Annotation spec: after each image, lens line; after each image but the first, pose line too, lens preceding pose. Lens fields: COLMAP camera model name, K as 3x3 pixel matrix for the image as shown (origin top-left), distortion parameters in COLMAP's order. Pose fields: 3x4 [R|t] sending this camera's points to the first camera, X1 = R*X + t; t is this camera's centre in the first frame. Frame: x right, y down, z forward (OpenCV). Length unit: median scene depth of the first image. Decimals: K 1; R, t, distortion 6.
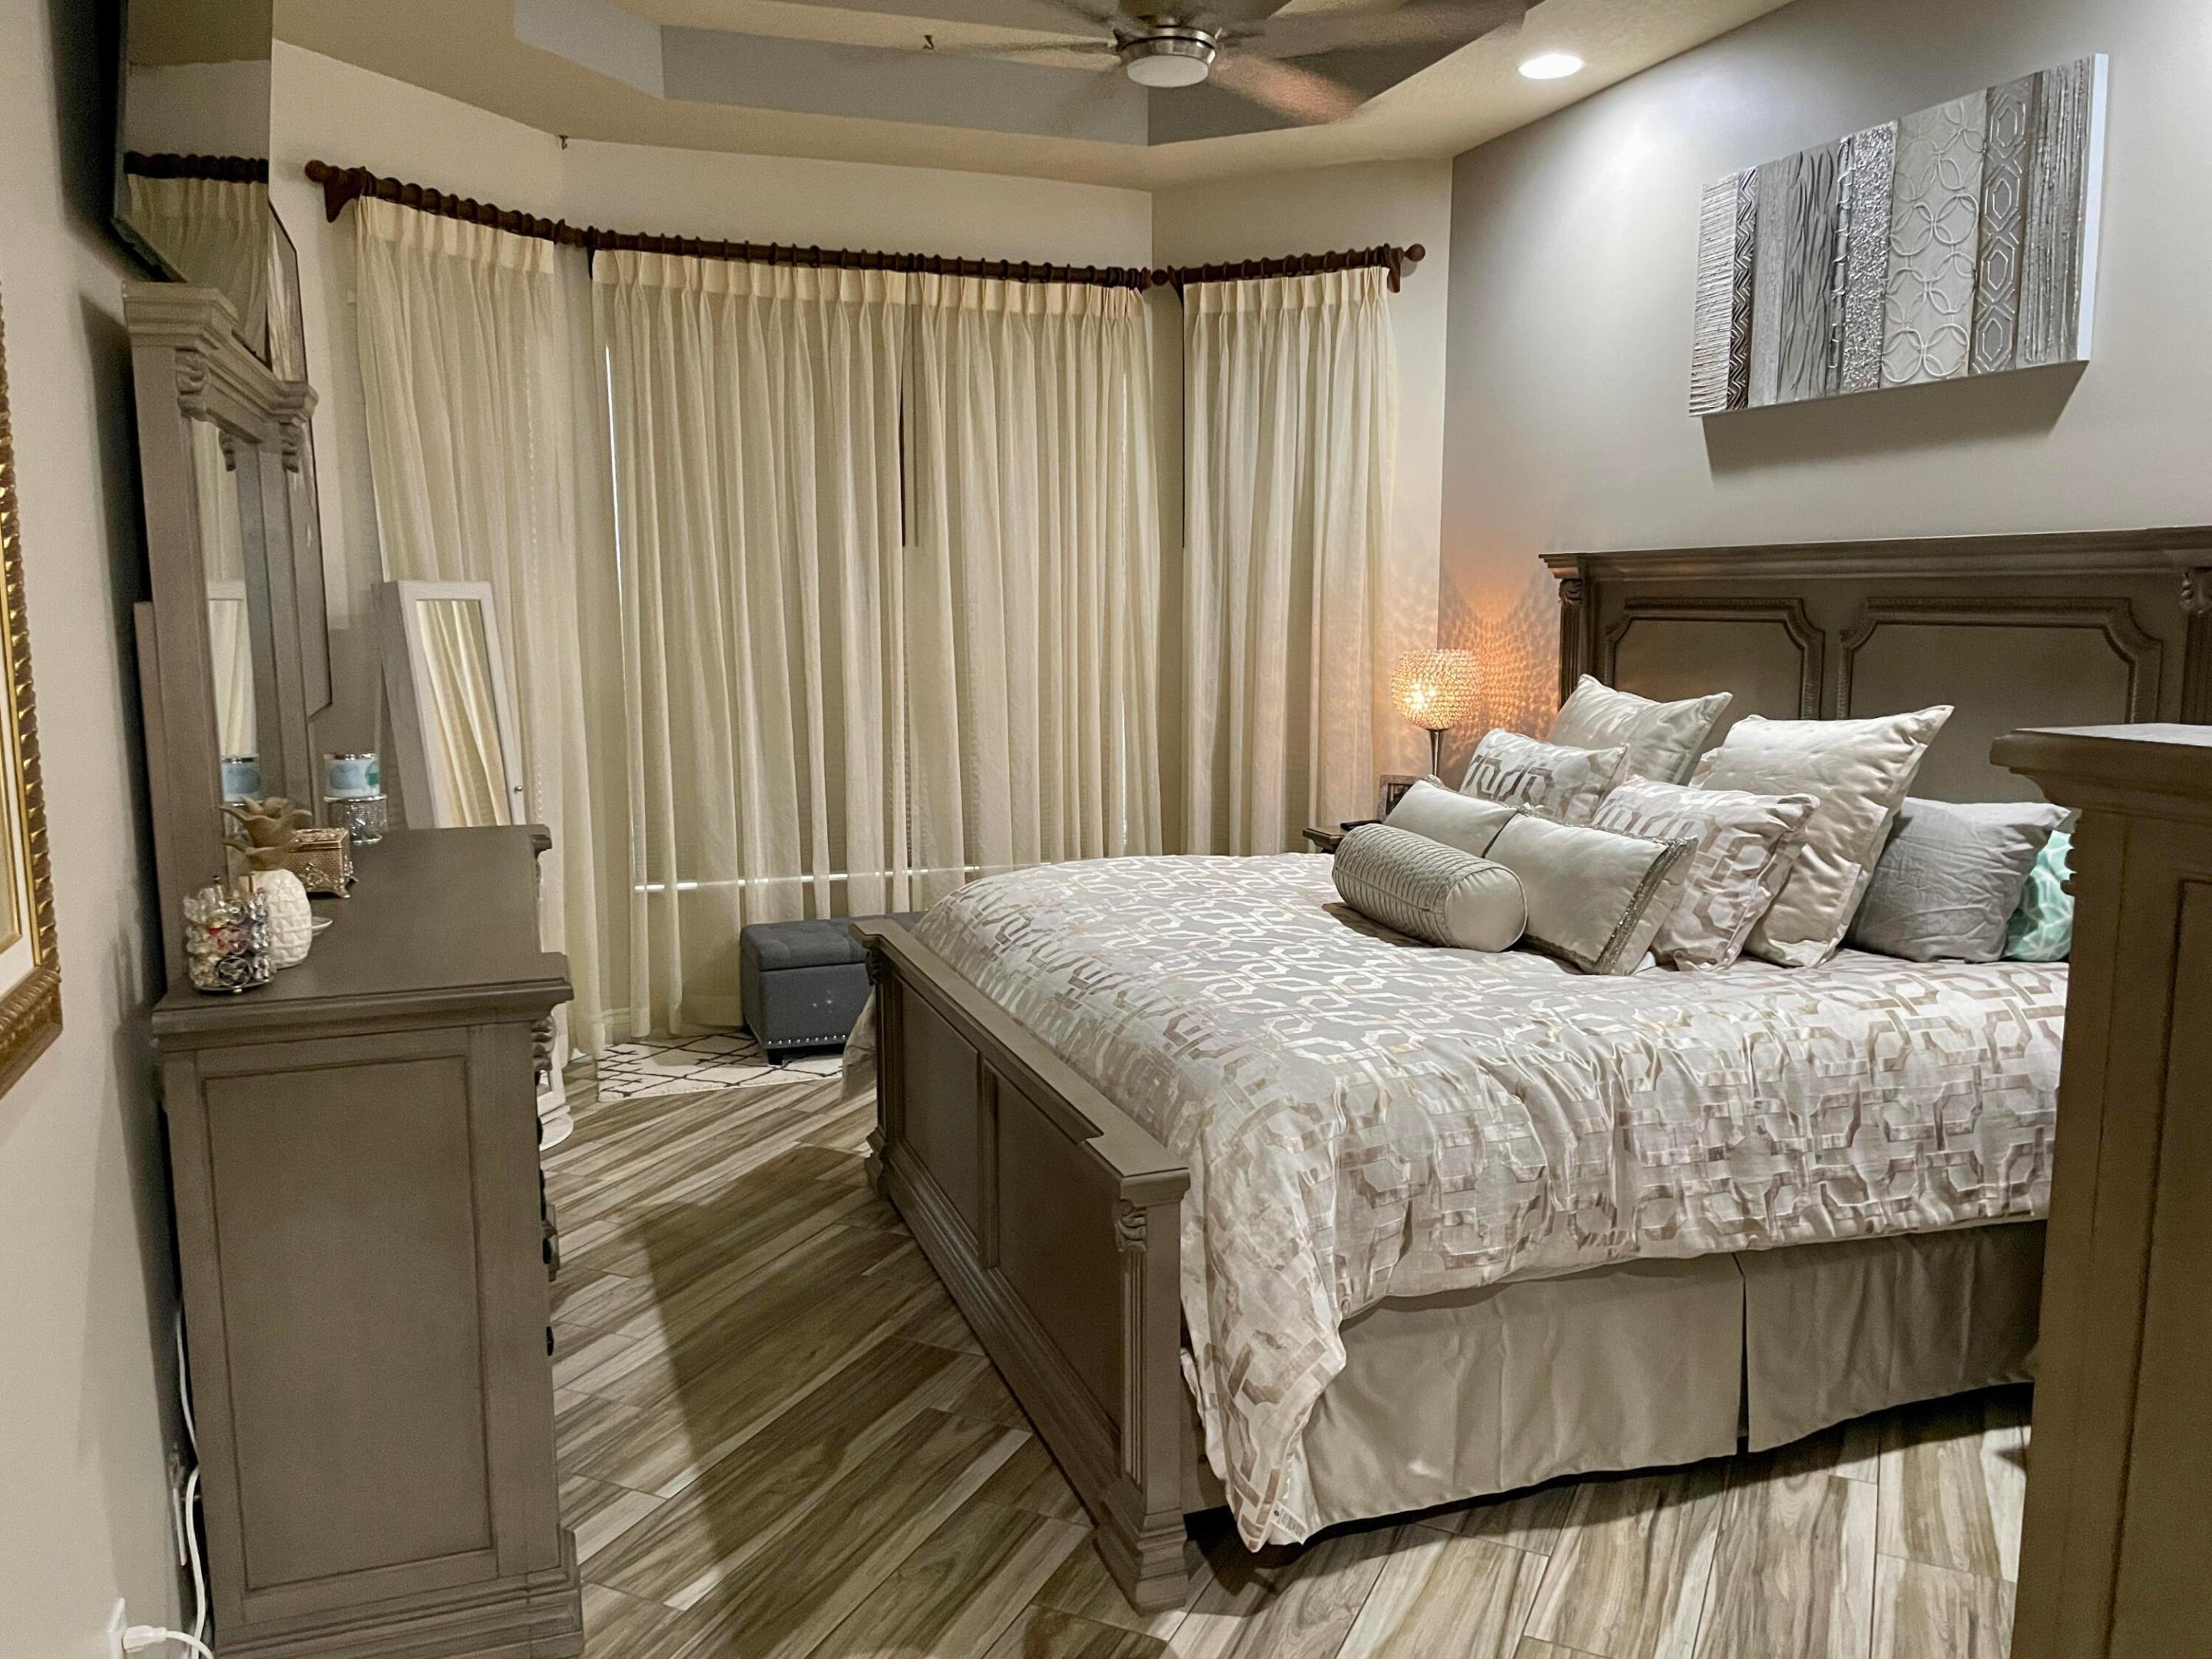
lens RADIAL K [[1676.7, 0, 1105.3], [0, 1676.7, 843.8], [0, 0, 1]] dist [0.093630, -0.126397]
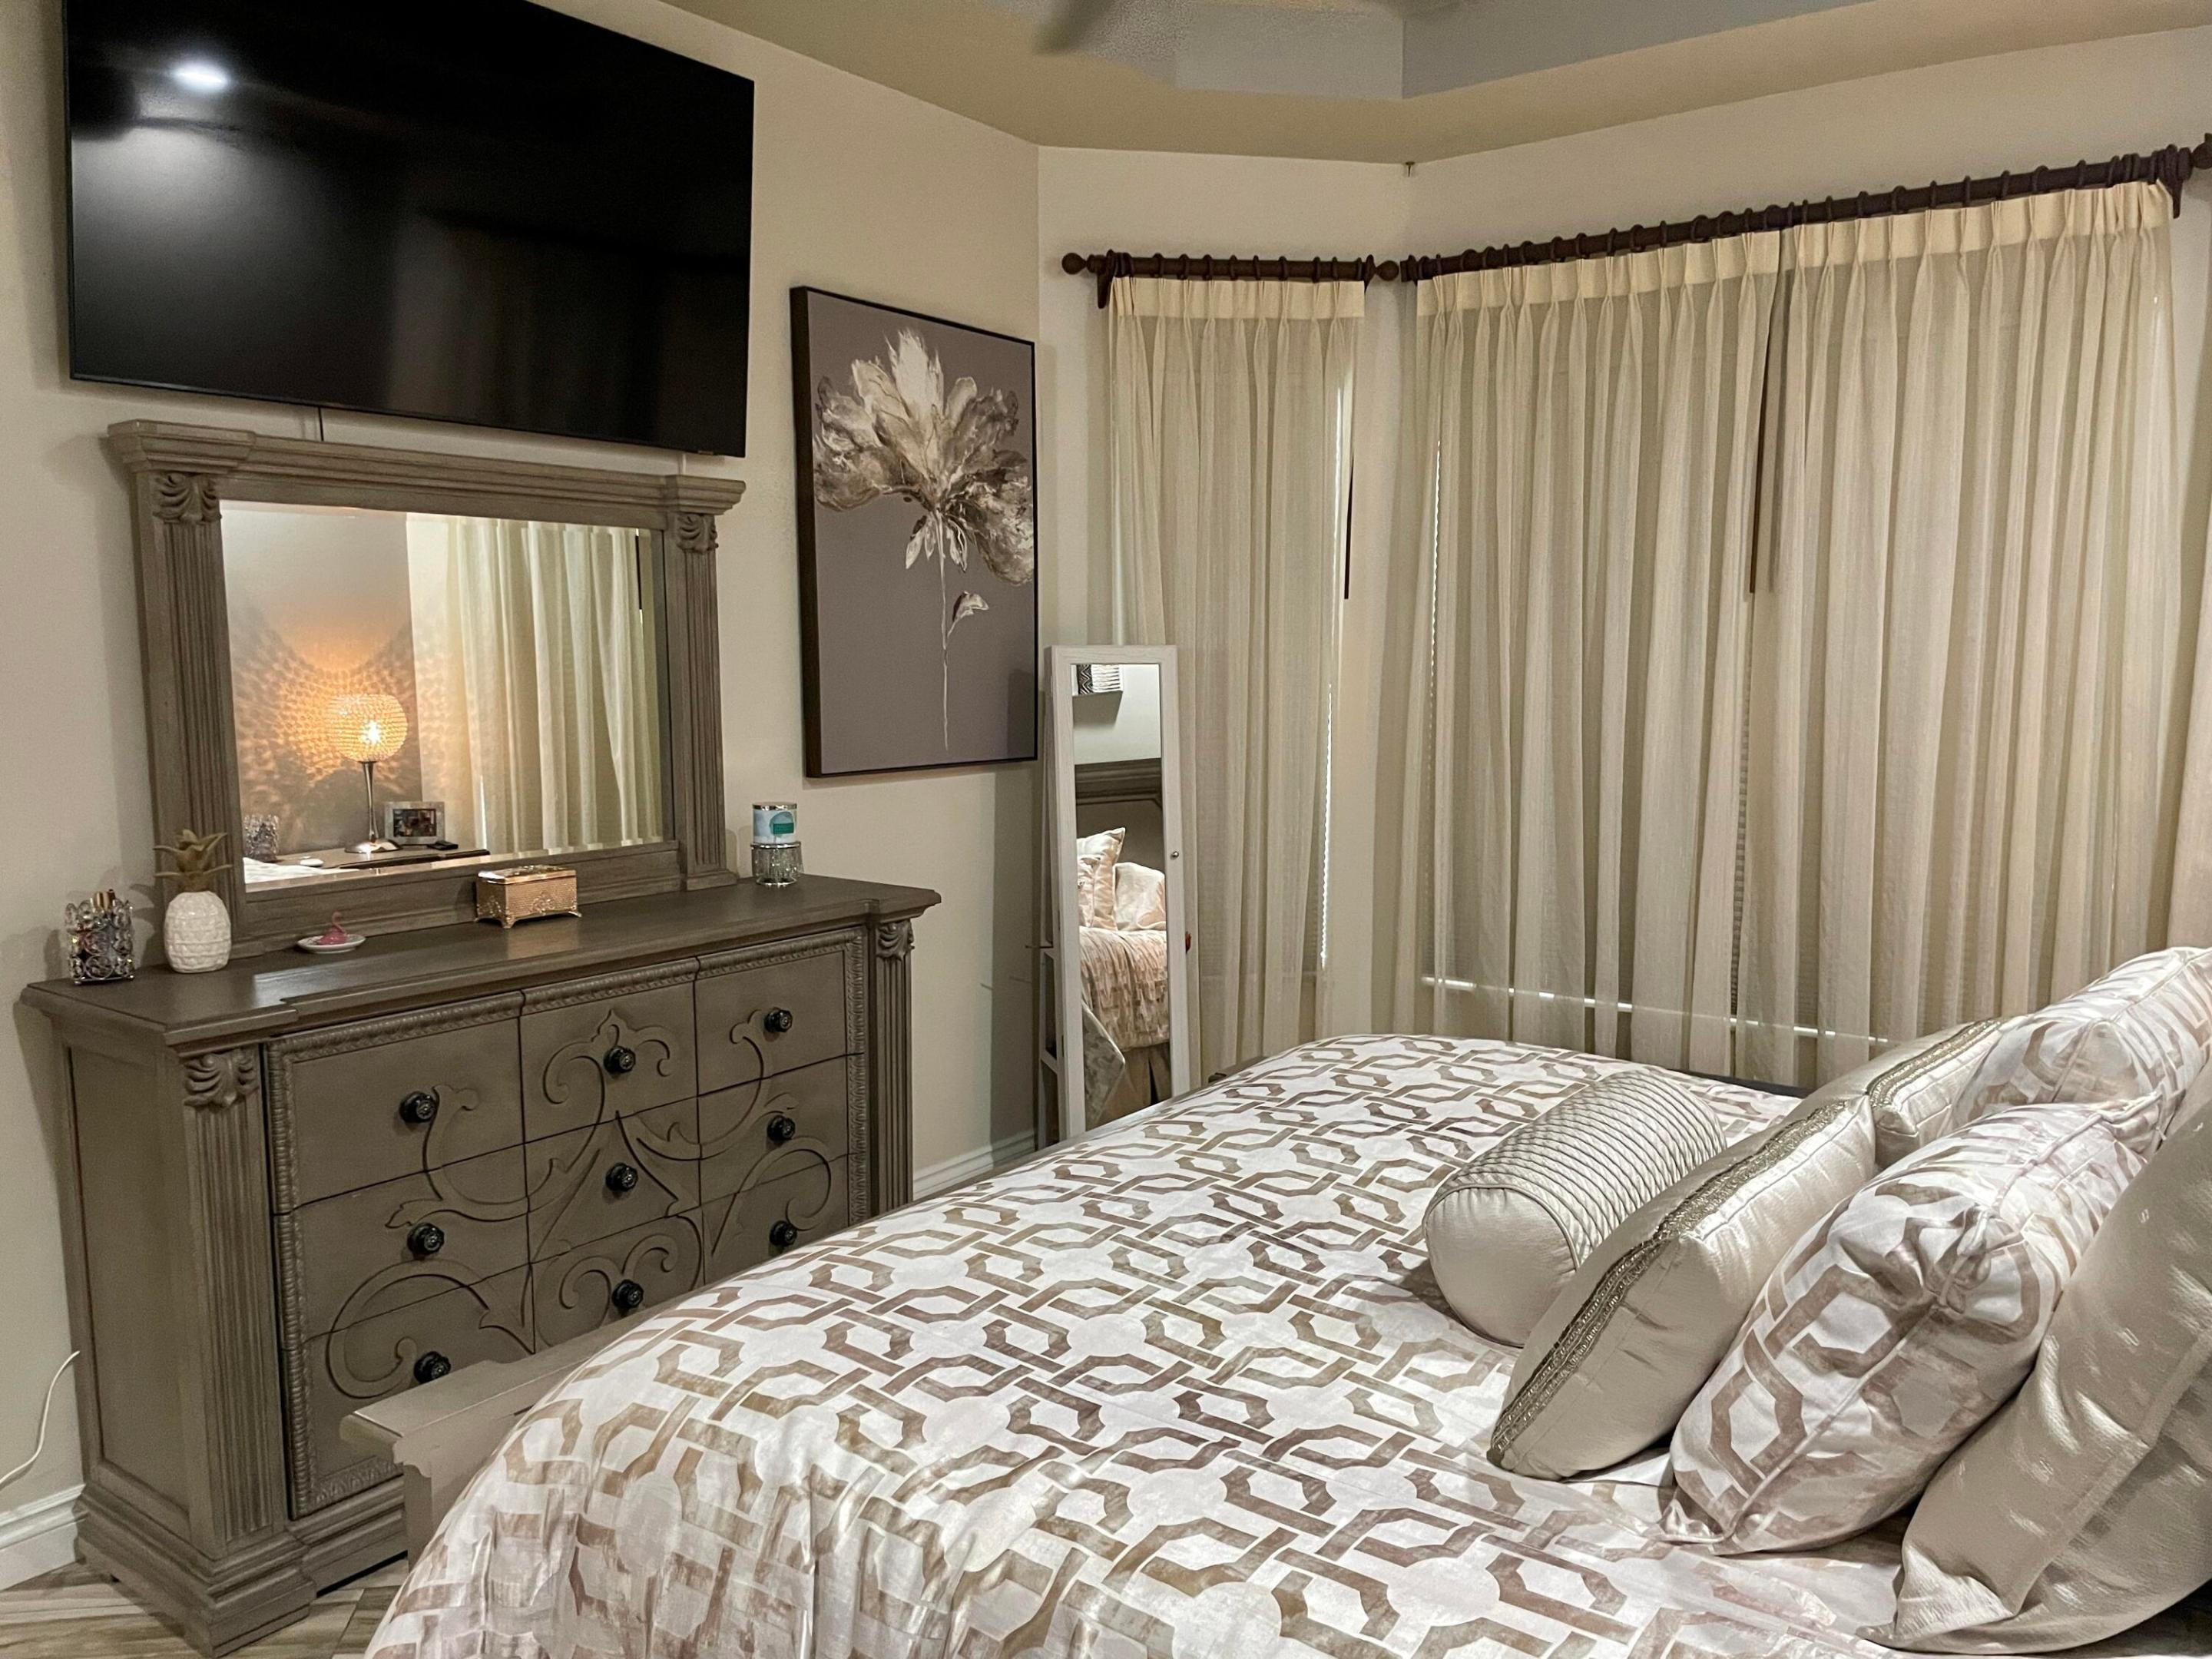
lens RADIAL K [[1676.7, 0, 1105.3], [0, 1676.7, 843.8], [0, 0, 1]] dist [0.093630, -0.126397]
pose [[0.535617, 0.111372, -0.837084, 0.409039], [-0.130449, 0.990279, 0.048285, -0.071071], [0.834324, 0.083334, 0.544939, 0.389028]]
